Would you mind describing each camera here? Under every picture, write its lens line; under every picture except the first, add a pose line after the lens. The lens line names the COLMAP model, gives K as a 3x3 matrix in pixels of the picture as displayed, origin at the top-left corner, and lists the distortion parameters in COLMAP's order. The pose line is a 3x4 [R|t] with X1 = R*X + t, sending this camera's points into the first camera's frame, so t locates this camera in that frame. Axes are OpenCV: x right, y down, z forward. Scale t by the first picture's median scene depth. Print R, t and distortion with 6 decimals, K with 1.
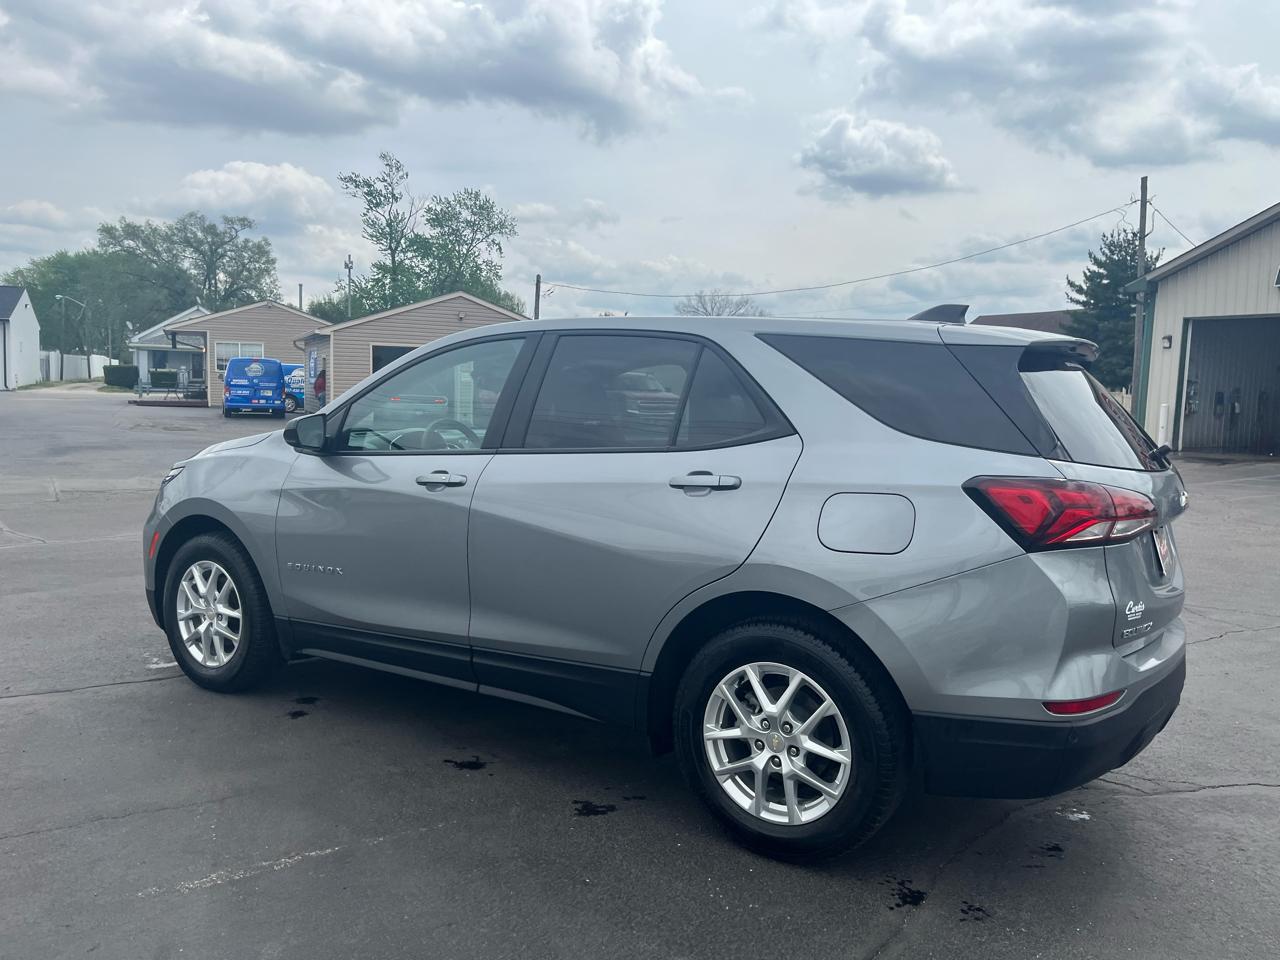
lens RADIAL K [[951.7, 0, 658.2], [0, 951.7, 464.5], [0, 0, 1]] dist [0.052857, -0.064696]
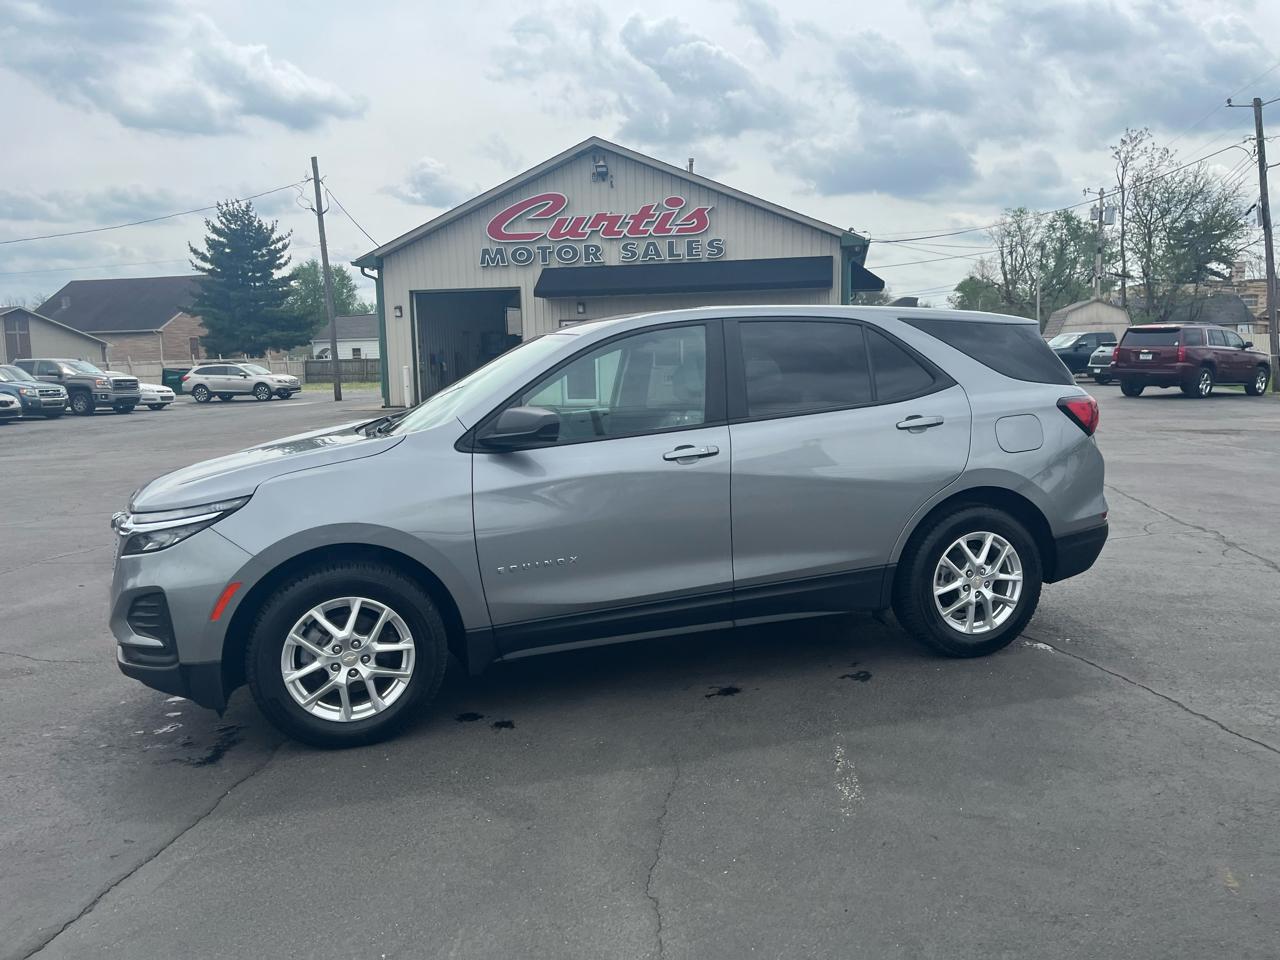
lens RADIAL K [[948.5, 0, 646.9], [0, 948.5, 450.3], [0, 0, 1]] dist [0.054539, -0.070805]
pose [[0.650773, -0.118378, 0.749987, -0.109195], [0.103783, 0.992369, 0.066582, -0.006624], [-0.752146, 0.034506, 0.658093, 0.029733]]
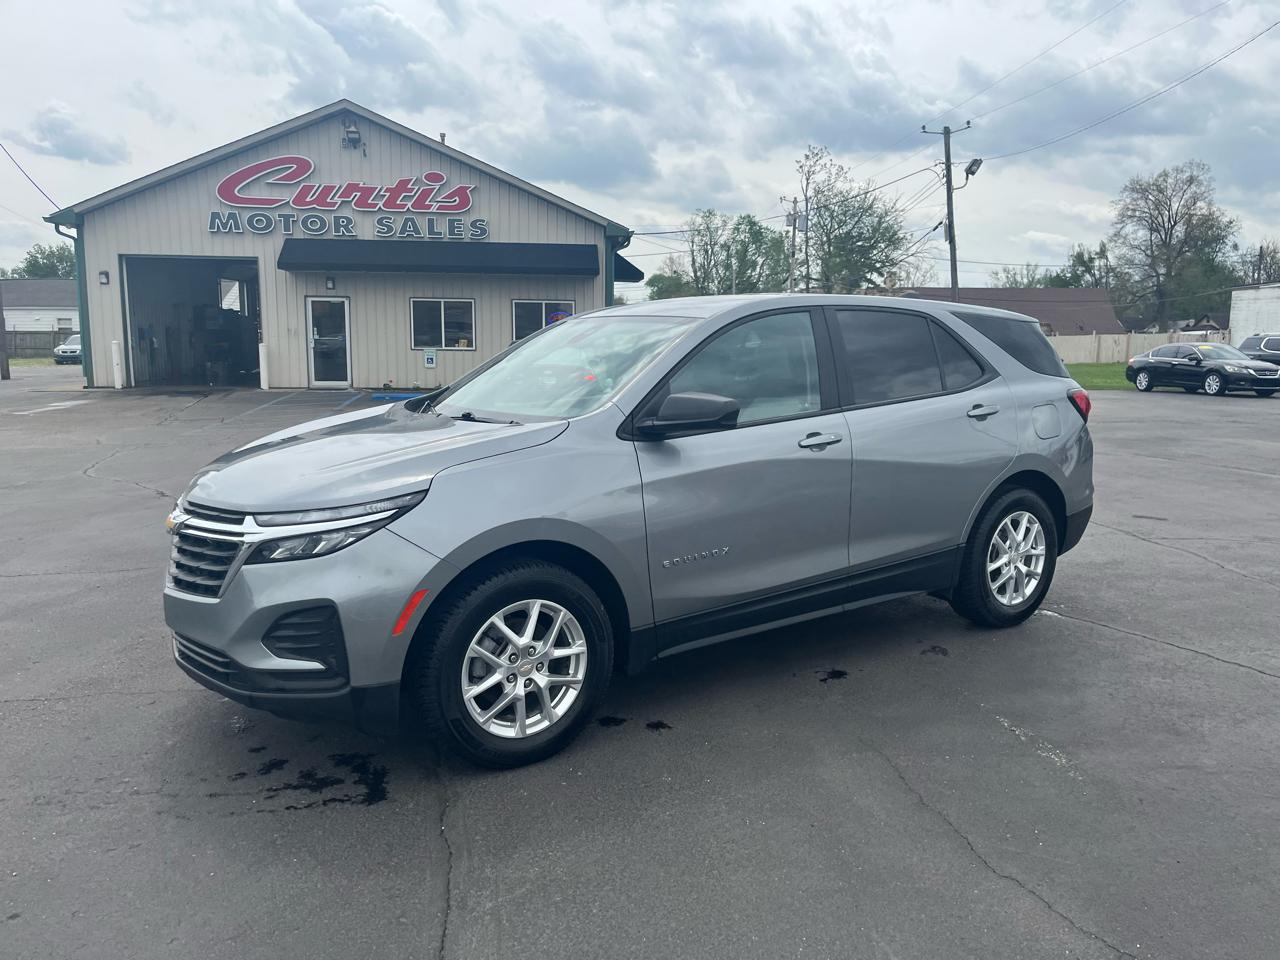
lens RADIAL K [[952.2, 0, 645.4], [0, 952.2, 464.1], [0, 0, 1]] dist [0.040766, -0.044036]
pose [[0.393595, -0.144373, 0.907876, -0.132382], [0.079927, 0.989225, 0.122659, -0.010964], [-0.915803, 0.024286, 0.400893, 0.073002]]
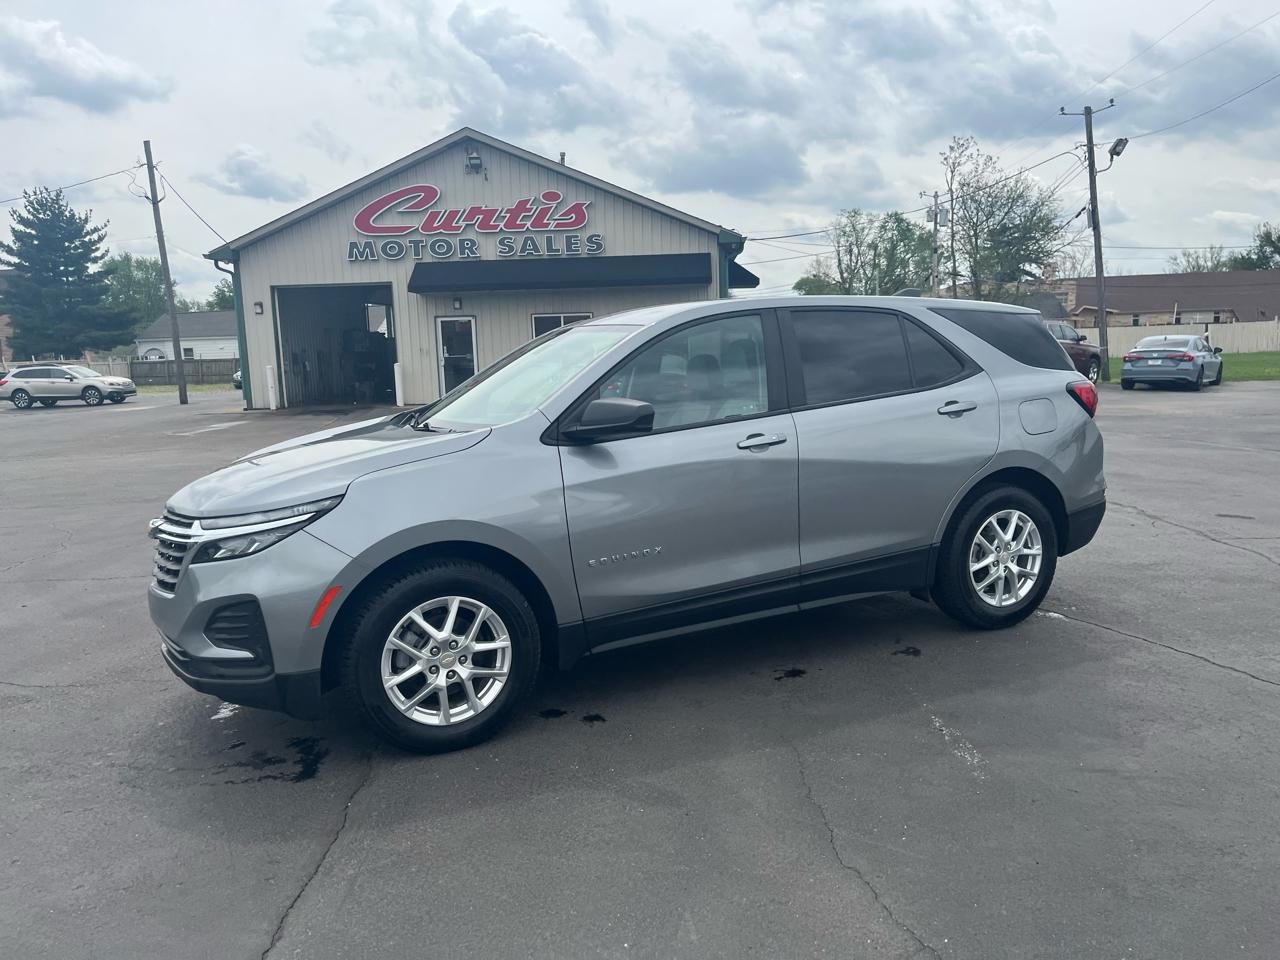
lens RADIAL K [[952.2, 0, 645.4], [0, 952.2, 464.1], [0, 0, 1]] dist [0.040766, -0.044036]
pose [[0.525600, -0.146374, 0.838045, -0.125125], [0.116072, 0.988214, 0.099806, -0.008608], [-0.842777, 0.044816, 0.536395, 0.050067]]
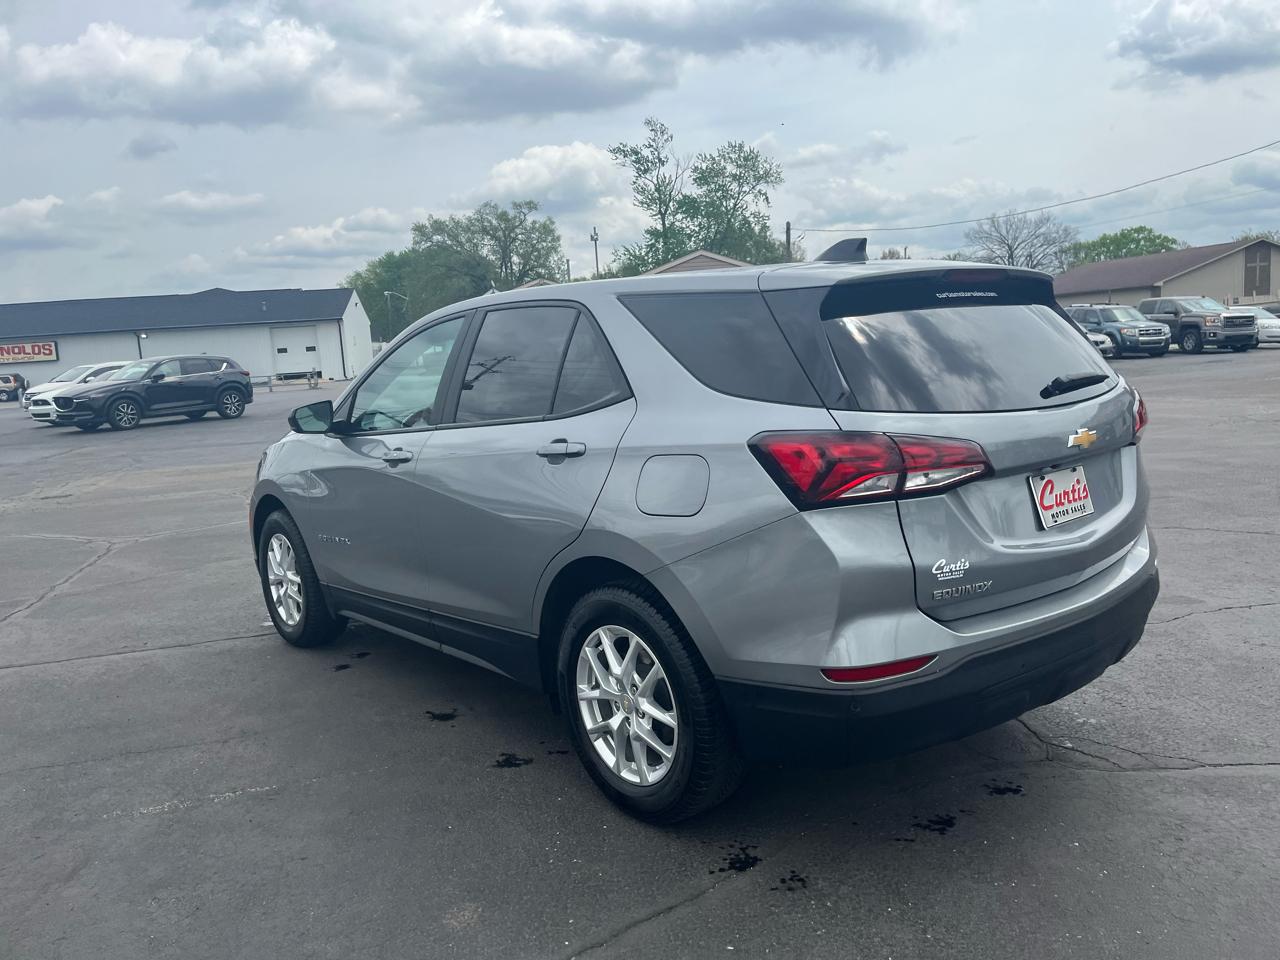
lens RADIAL K [[958.2, 0, 663.5], [0, 958.2, 462.1], [0, 0, 1]] dist [0.064591, -0.091908]
pose [[0.955616, -0.050898, -0.290186, 0.037381], [0.065109, 0.997095, 0.039525, -0.000161], [0.287331, -0.056665, 0.956154, 0.004257]]
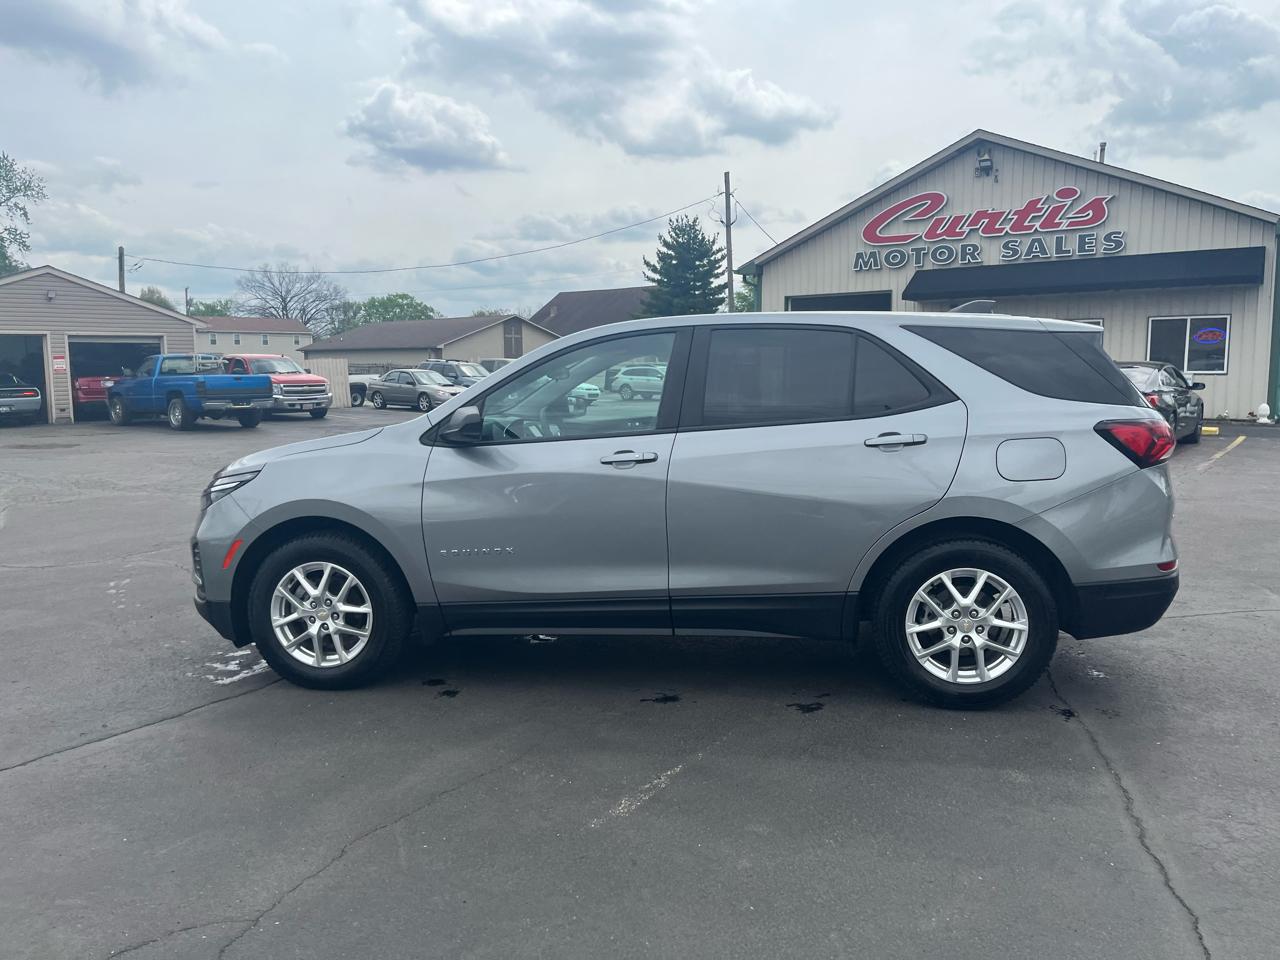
lens RADIAL K [[948.4, 0, 654.4], [0, 948.4, 450.1], [0, 0, 1]] dist [0.052914, -0.074051]
pose [[0.912134, -0.071109, 0.403678, -0.065314], [0.066875, 0.997458, 0.024596, -0.001941], [-0.404401, 0.004561, 0.914571, -0.005753]]
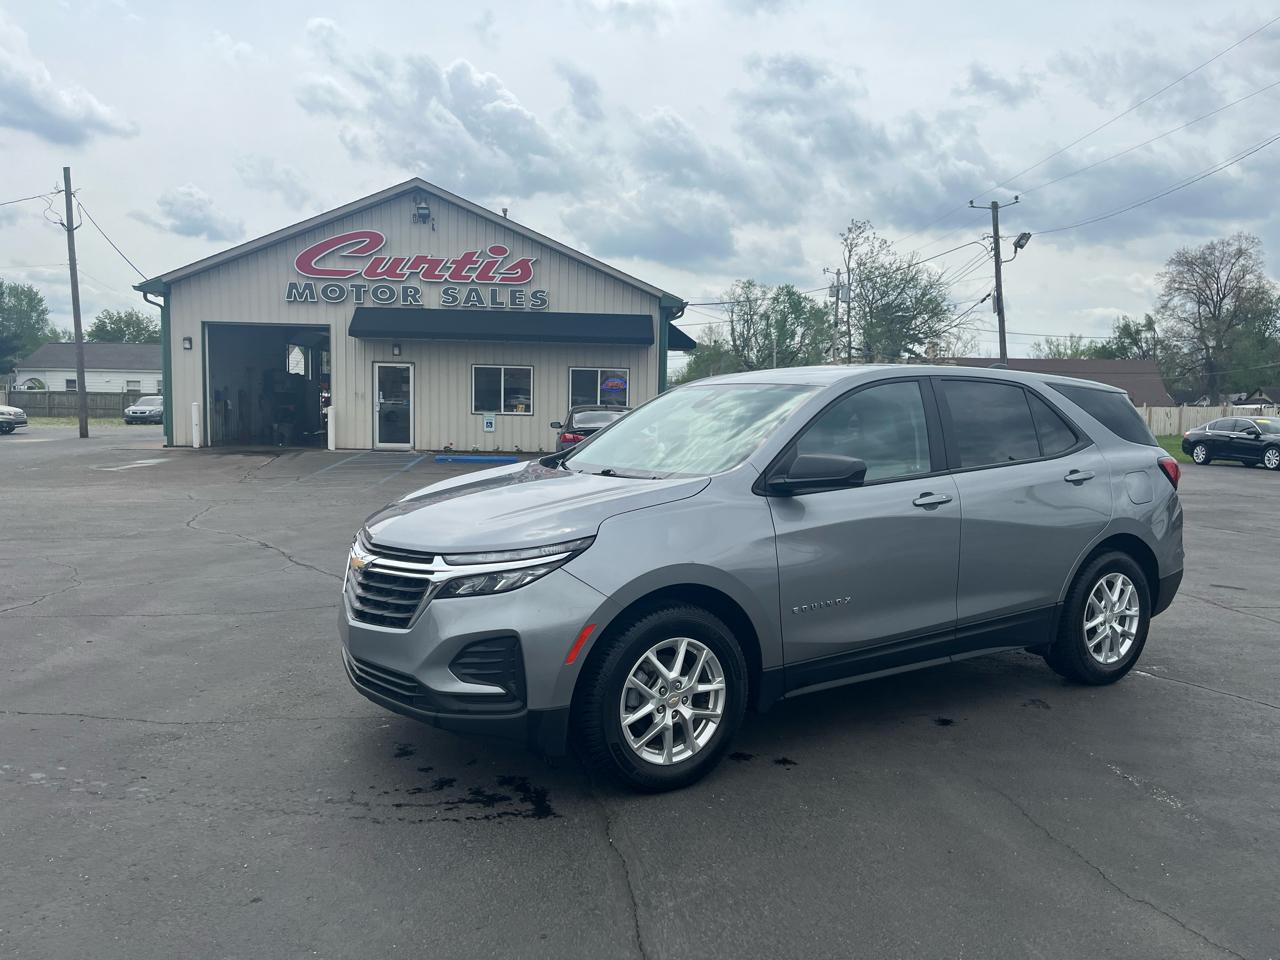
lens RADIAL K [[945.5, 0, 630.6], [0, 945.5, 474.0], [0, 0, 1]] dist [0.052334, -0.066563]
pose [[0.445022, -0.084564, 0.891518, -0.145880], [0.068147, 0.995843, 0.060442, -0.011467], [-0.892923, 0.033856, 0.448935, 0.078987]]
